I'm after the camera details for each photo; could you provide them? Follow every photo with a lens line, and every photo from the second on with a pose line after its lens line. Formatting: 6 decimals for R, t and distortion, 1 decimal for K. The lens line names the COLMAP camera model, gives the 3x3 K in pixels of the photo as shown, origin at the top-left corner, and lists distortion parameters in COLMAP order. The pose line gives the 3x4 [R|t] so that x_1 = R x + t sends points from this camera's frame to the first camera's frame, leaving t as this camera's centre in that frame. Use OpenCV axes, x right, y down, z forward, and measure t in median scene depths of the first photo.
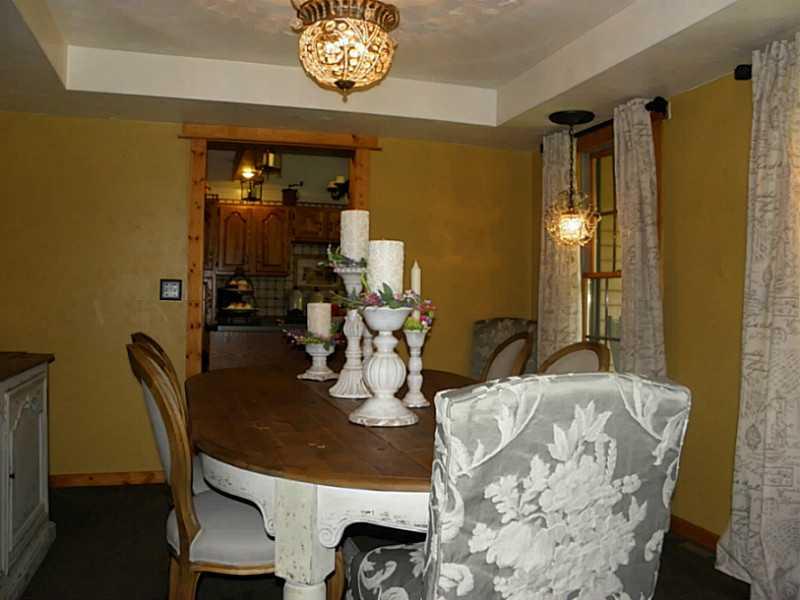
lens RADIAL K [[693.8, 0, 400.0], [0, 693.8, 300.0], [0, 0, 1]] dist [-0.171225, 0.144768]
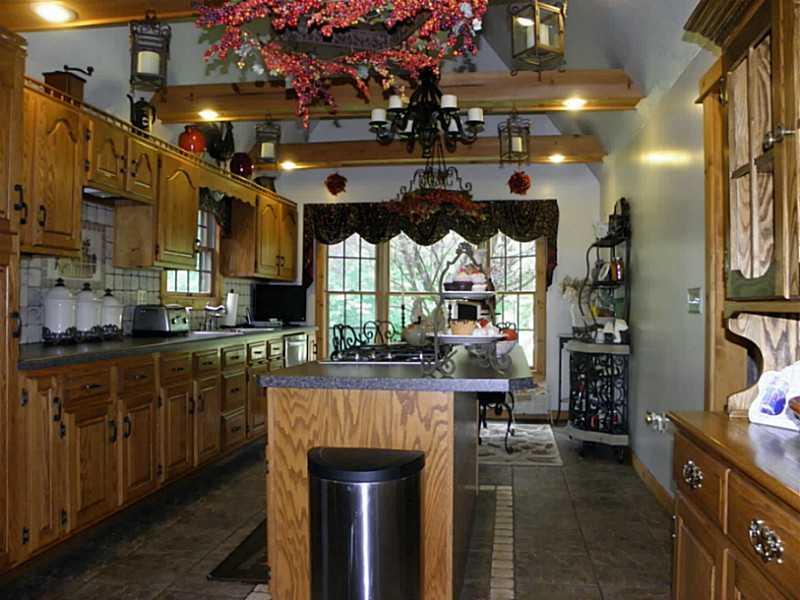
lens RADIAL K [[693.8, 0, 400.0], [0, 693.8, 300.0], [0, 0, 1]] dist [-0.171225, 0.144768]
pose [[0.442091, -0.004051, 0.896961, -0.468130], [-0.002550, 0.999980, 0.005773, -0.010158], [-0.896967, -0.004840, 0.442071, 0.599613]]
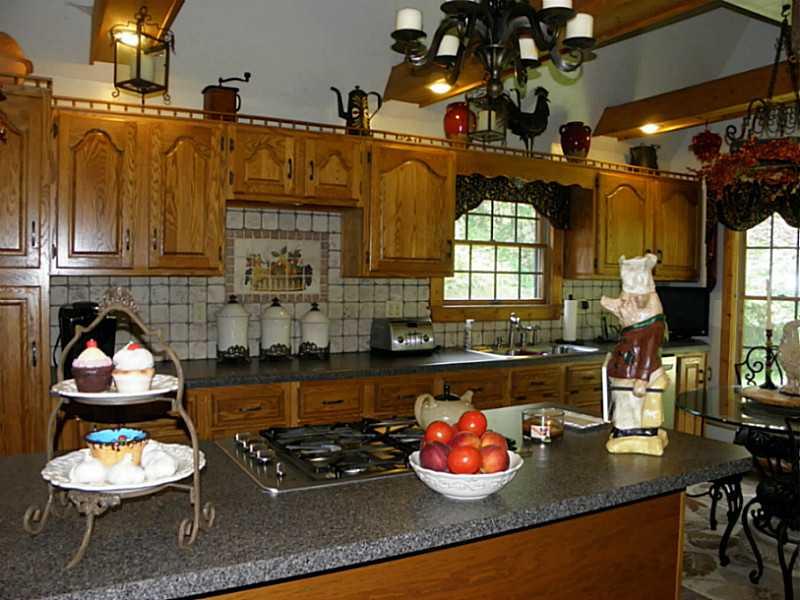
lens RADIAL K [[693.8, 0, 400.0], [0, 693.8, 300.0], [0, 0, 1]] dist [-0.171225, 0.144768]
pose [[0.983008, -0.007415, 0.183412, -0.127900], [-0.000999, 0.998953, 0.045744, -0.040181], [-0.183559, -0.045150, 0.981971, 0.534102]]
